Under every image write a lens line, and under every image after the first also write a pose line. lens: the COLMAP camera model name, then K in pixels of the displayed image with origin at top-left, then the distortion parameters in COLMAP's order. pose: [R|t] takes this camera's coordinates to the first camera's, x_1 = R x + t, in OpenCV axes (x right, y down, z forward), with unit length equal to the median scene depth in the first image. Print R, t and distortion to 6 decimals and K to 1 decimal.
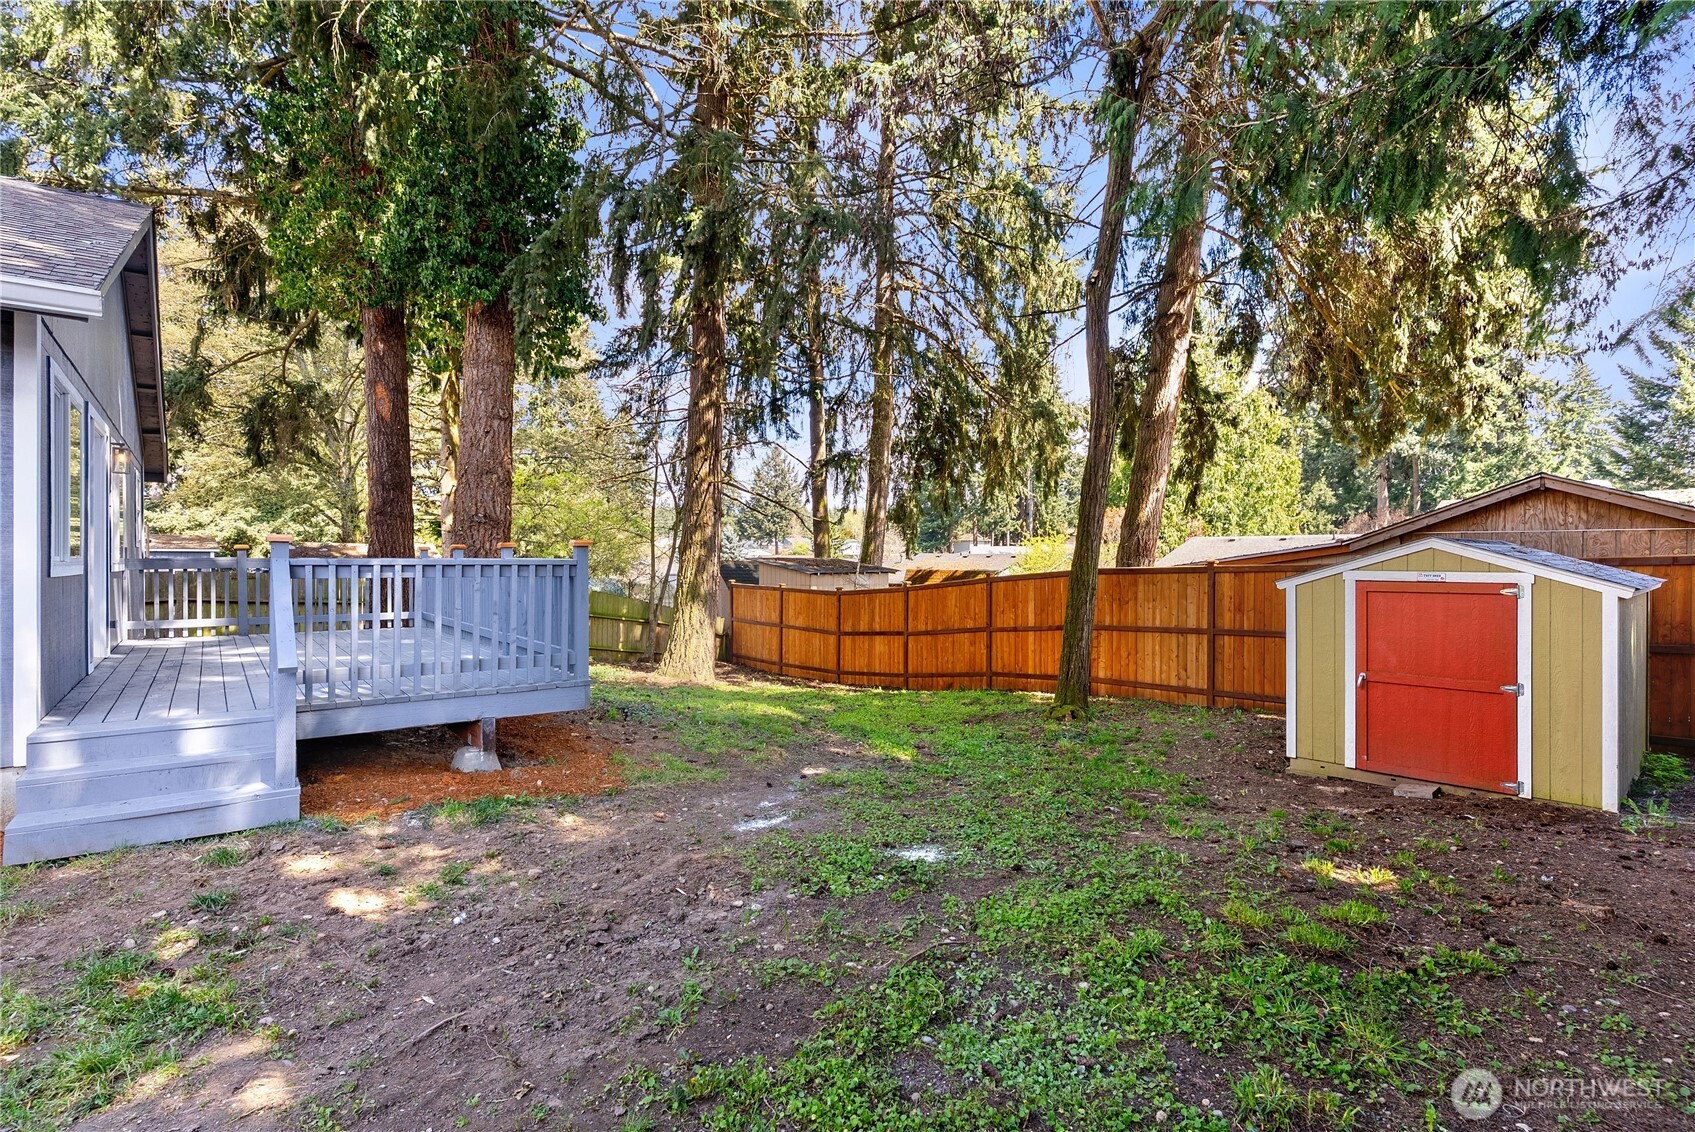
lens RADIAL K [[809.3, 0, 849.0], [0, 809.3, 565.8], [0, 0, 1]] dist [0.002304, 0.000468]
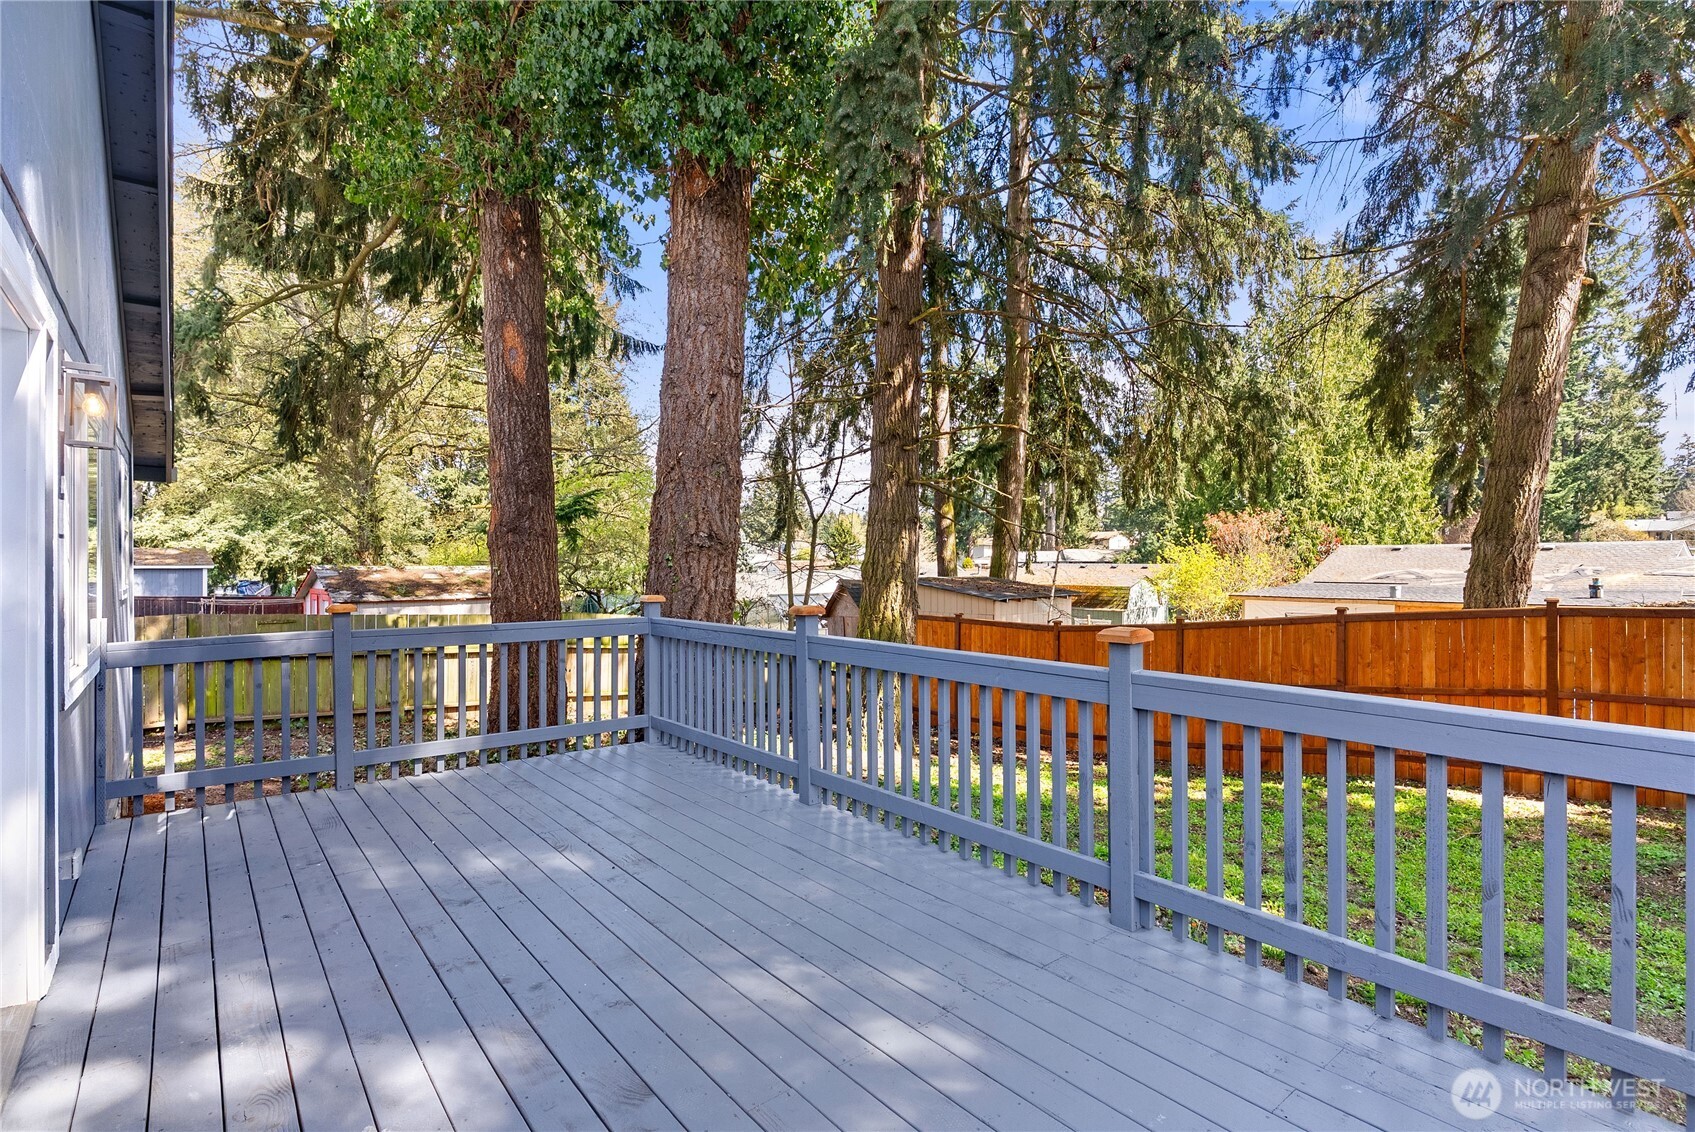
lens RADIAL K [[809.3, 0, 845.4], [0, 809.3, 565.1], [0, 0, 1]] dist [0.002304, 0.000468]
pose [[0.999875, -0.004546, 0.015162, -0.231231], [0.004625, 0.999976, -0.005161, -0.023177], [-0.015138, 0.005230, 0.999872, 0.258176]]
